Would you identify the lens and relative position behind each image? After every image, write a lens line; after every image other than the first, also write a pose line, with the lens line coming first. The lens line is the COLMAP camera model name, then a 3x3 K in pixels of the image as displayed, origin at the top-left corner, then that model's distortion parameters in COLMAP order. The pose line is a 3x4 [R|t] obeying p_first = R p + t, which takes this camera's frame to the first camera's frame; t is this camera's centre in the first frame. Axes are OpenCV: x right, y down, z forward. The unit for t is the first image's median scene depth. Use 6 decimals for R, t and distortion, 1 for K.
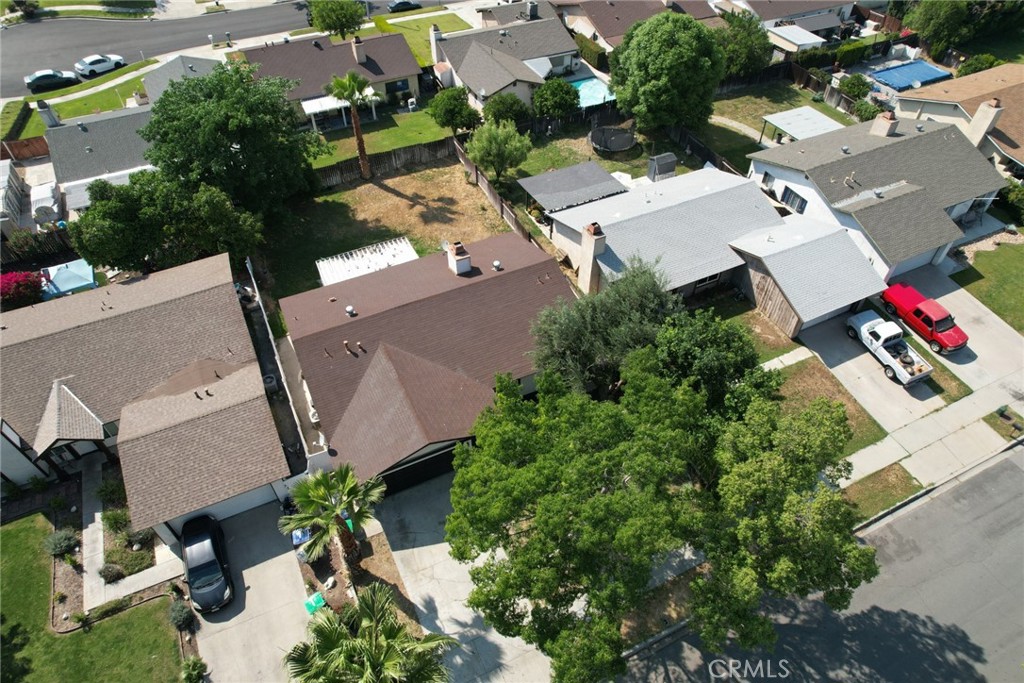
lens RADIAL K [[667.3, 0, 533.0], [0, 667.3, 348.0], [0, 0, 1]] dist [-0.060041, 0.046094]
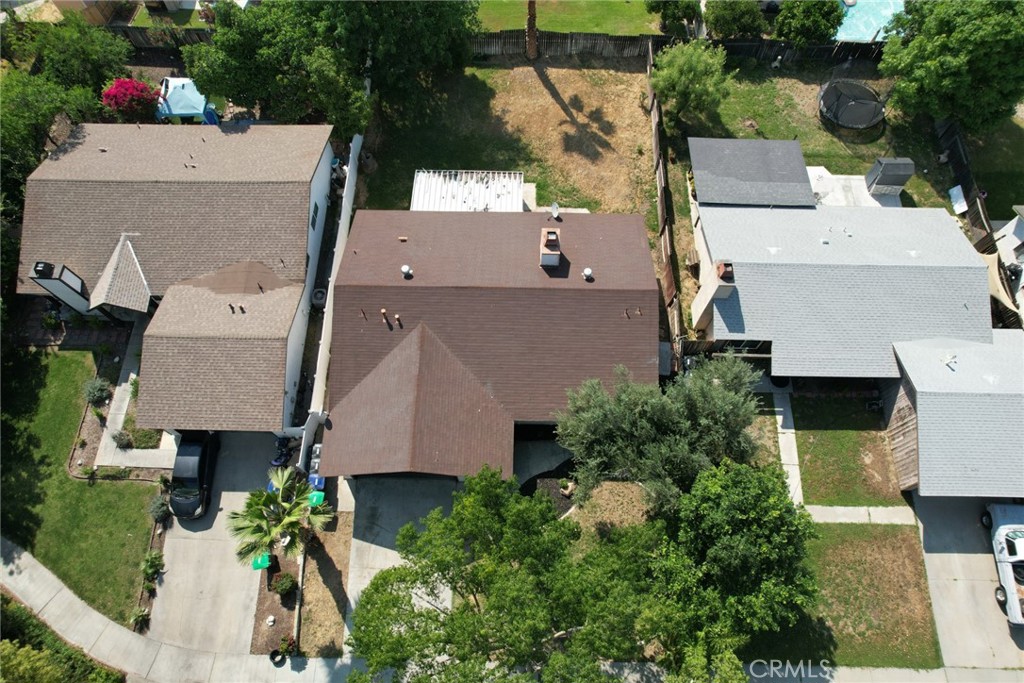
lens RADIAL K [[667.3, 0, 522.0], [0, 667.3, 357.9], [0, 0, 1]] dist [-0.060041, 0.046094]
pose [[0.887709, 0.420000, -0.188608, 0.070436], [-0.333767, 0.869237, 0.364729, -0.296469], [0.317131, -0.260822, 0.911811, 0.187130]]
